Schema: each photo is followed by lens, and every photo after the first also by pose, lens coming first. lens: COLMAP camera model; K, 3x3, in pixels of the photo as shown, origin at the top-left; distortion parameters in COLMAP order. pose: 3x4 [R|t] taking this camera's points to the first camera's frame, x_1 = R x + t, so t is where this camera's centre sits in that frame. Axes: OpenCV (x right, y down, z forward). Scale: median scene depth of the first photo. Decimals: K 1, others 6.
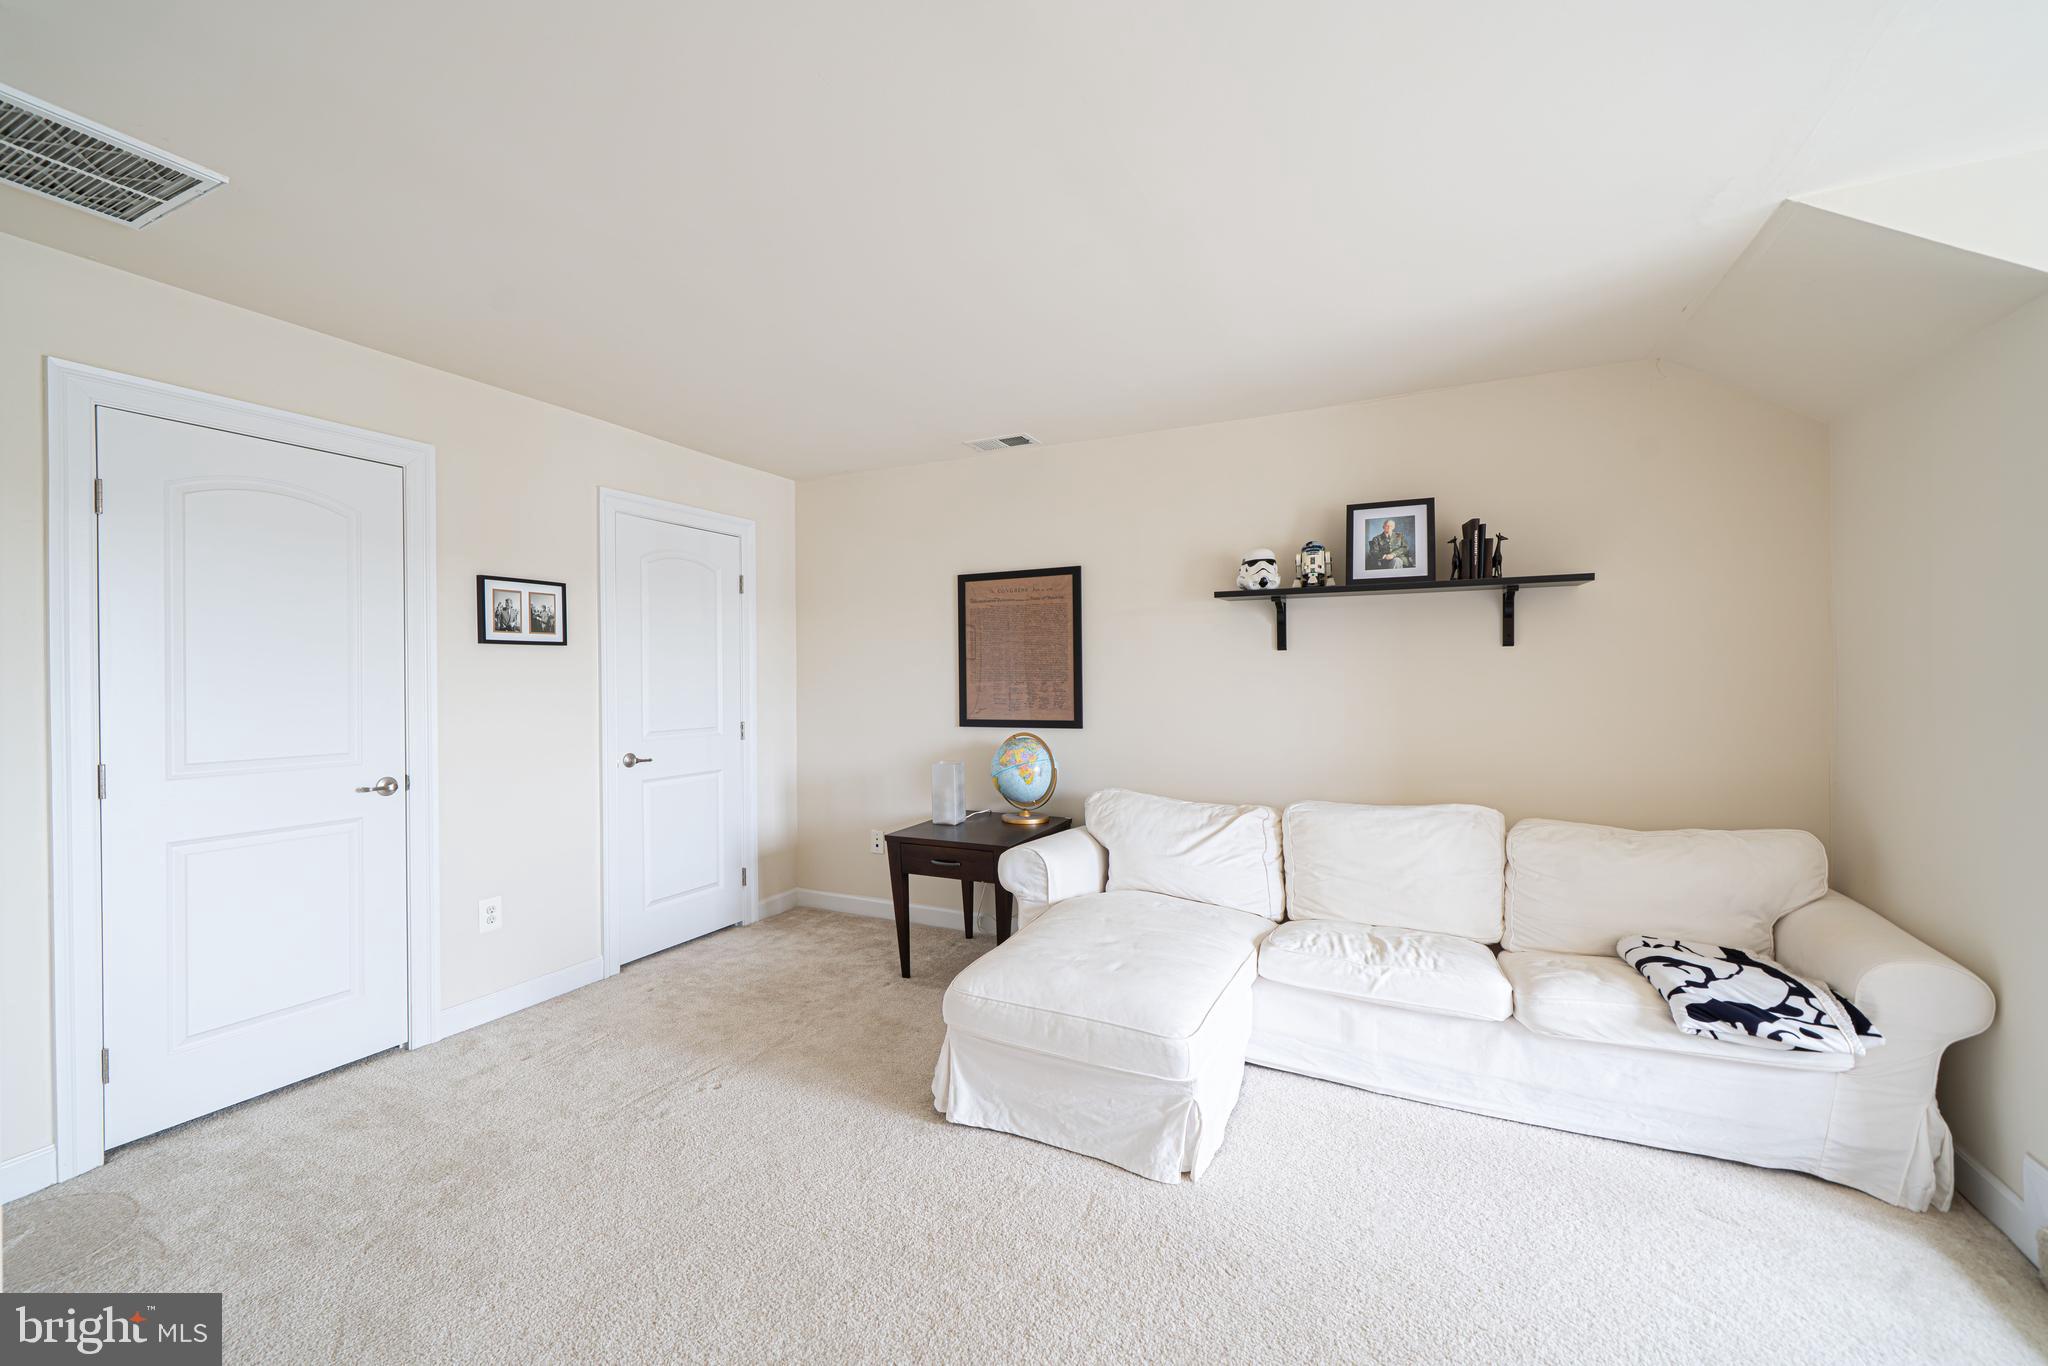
lens RADIAL K [[781.0, 0, 993.5], [0, 781.0, 683.4], [0, 0, 1]] dist [0.003090, 0.000117]
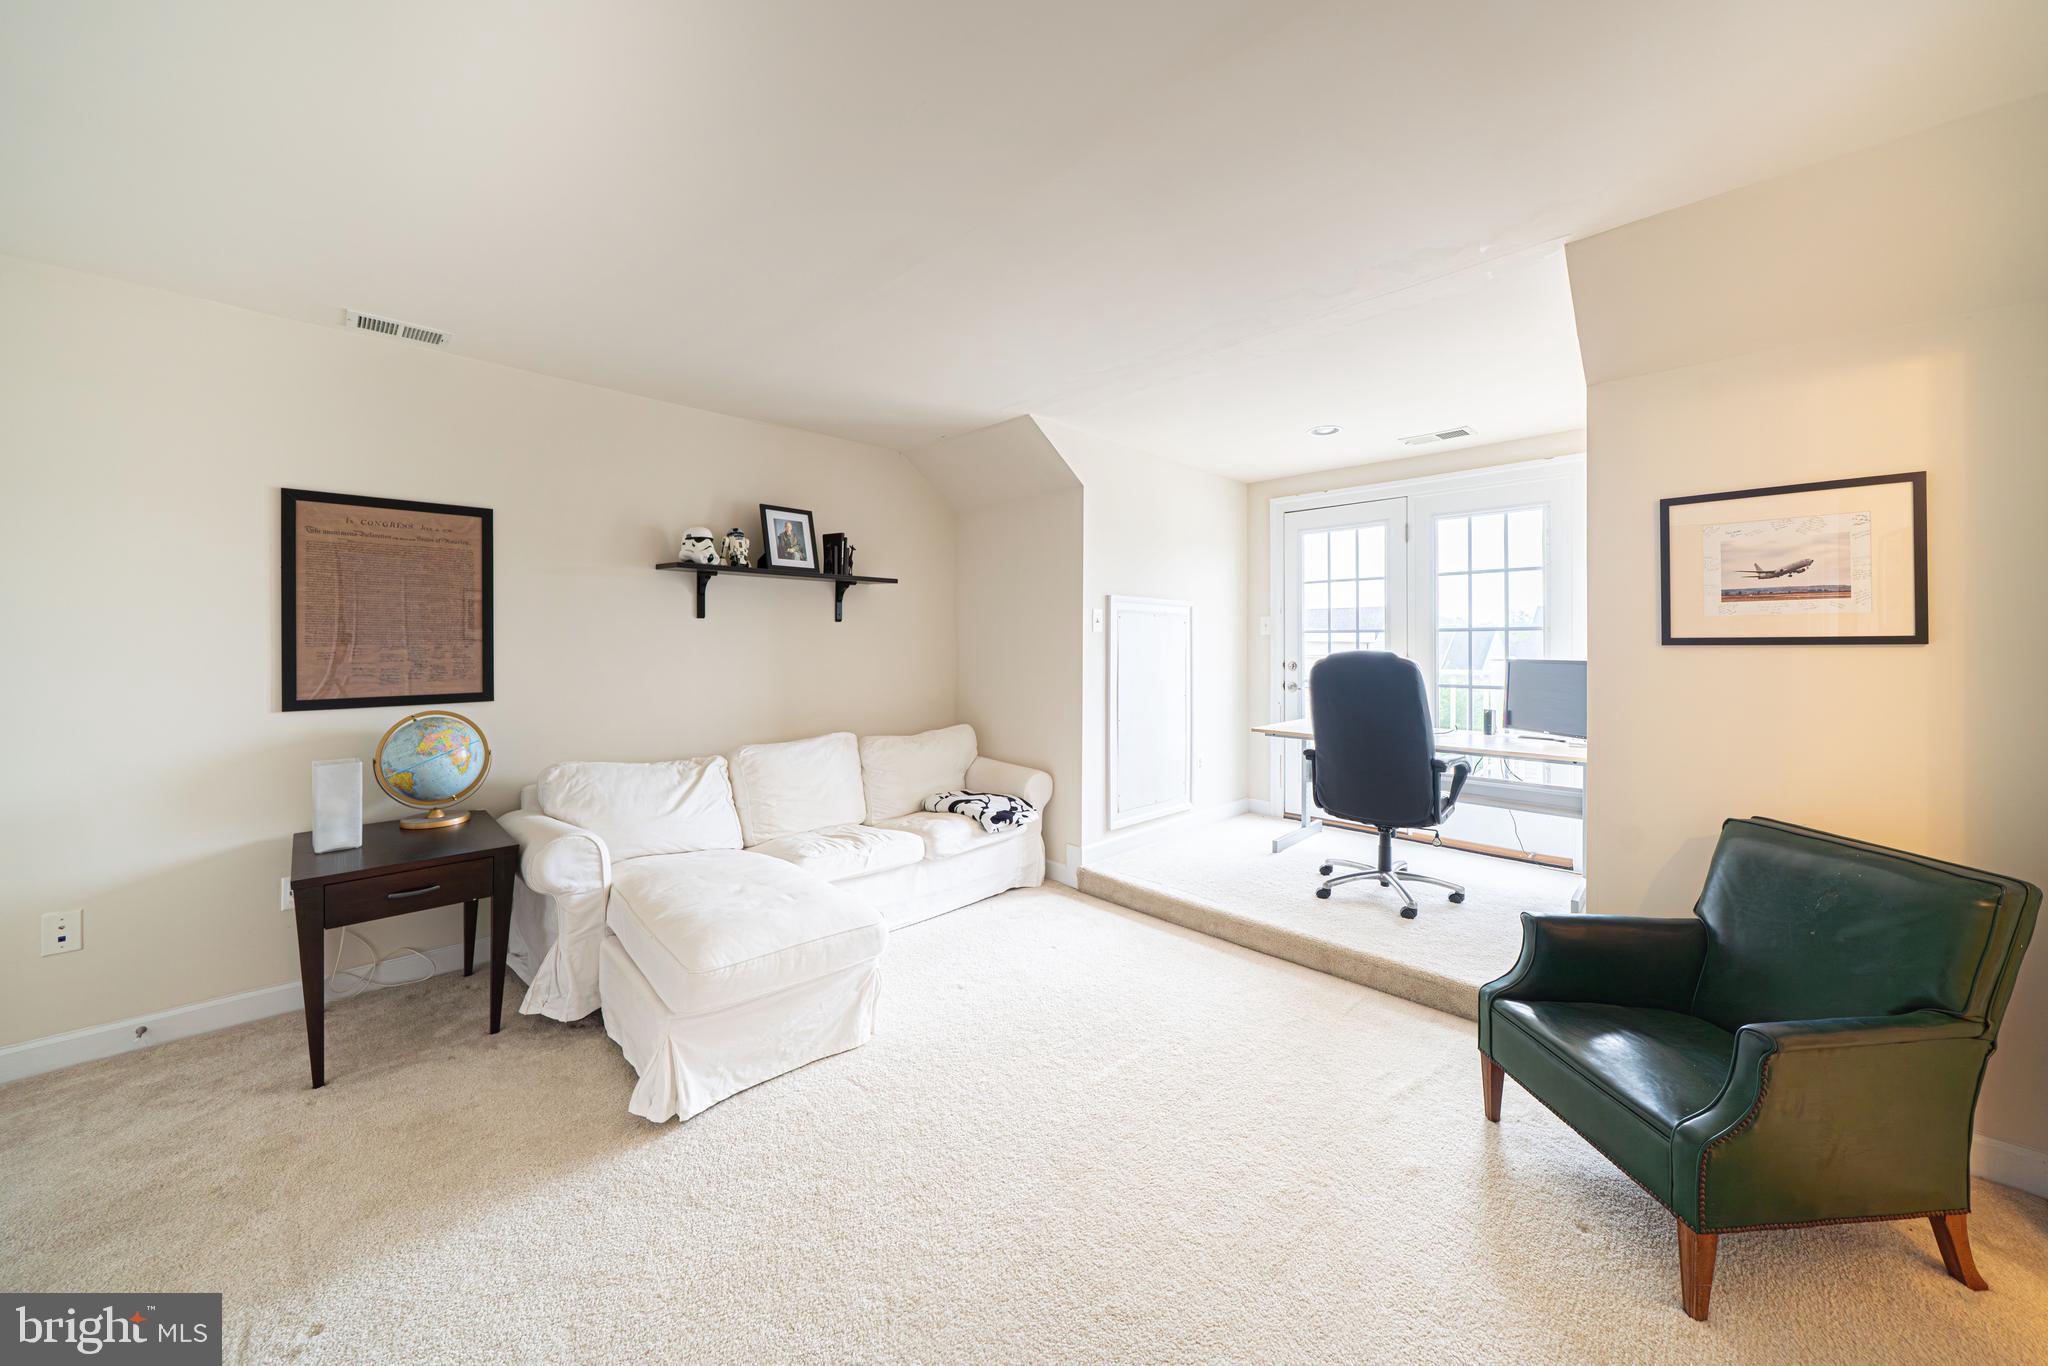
lens RADIAL K [[718.3, 0, 1031.0], [0, 718.3, 636.8], [0, 0, 1]] dist [-0.003062, 0.001242]
pose [[0.344598, 0.012297, 0.938670, -0.479156], [-0.000359, 0.999916, -0.012967, -0.002284], [-0.938750, 0.004132, 0.344573, 0.210183]]
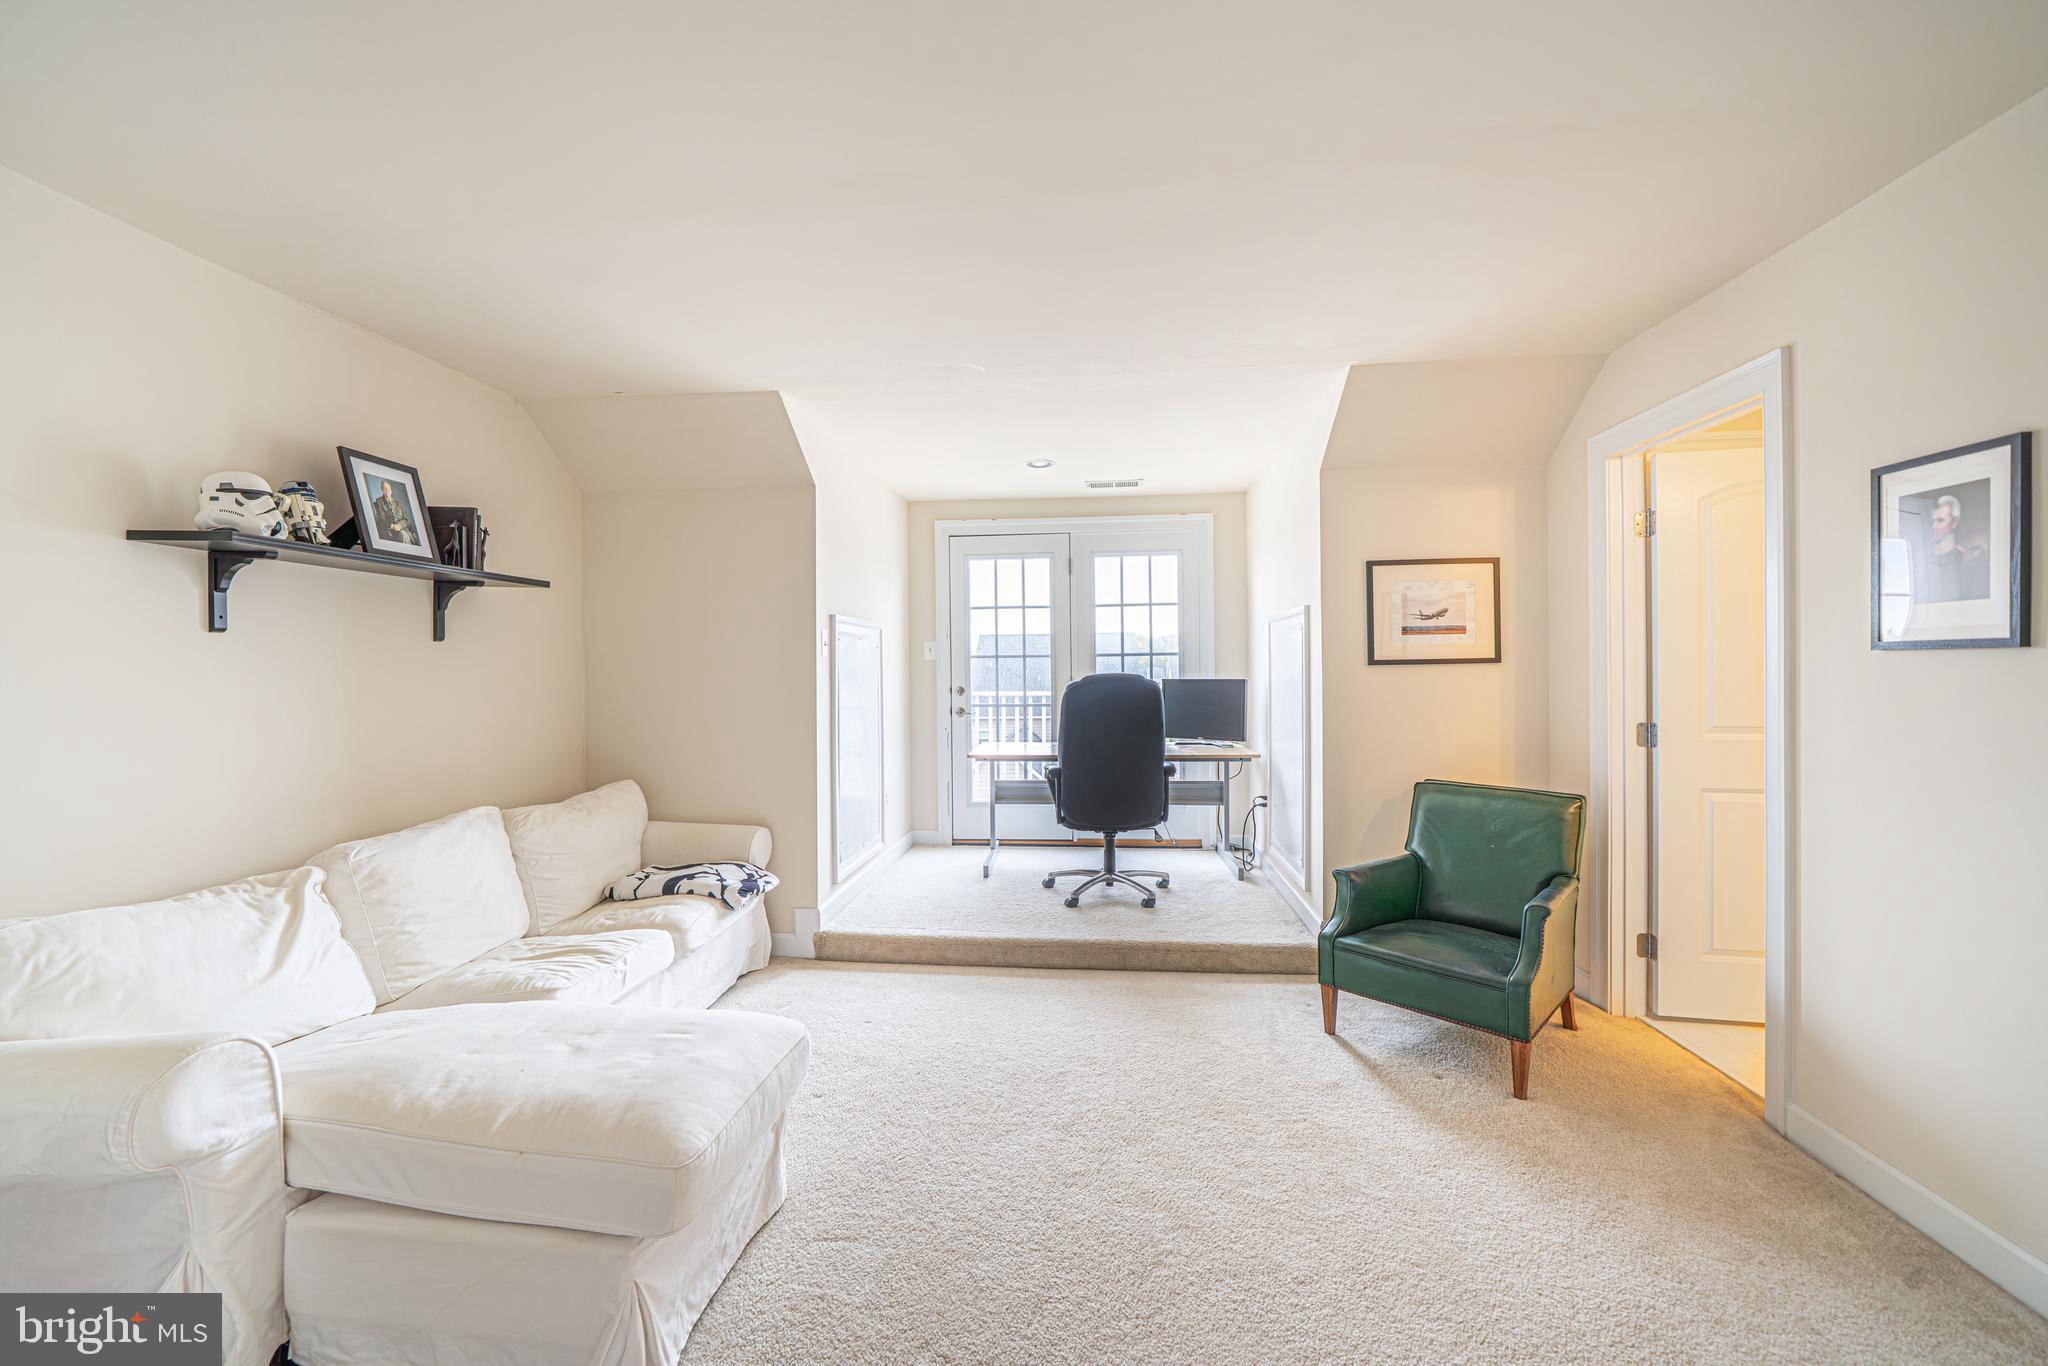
lens RADIAL K [[781.0, 0, 1054.4], [0, 781.0, 667.0], [0, 0, 1]] dist [0.003090, 0.000117]
pose [[-0.308556, 0.007599, 0.951176, -0.490297], [0.013145, 0.999907, -0.003724, -0.002754], [-0.951115, 0.011354, -0.308627, 0.594467]]
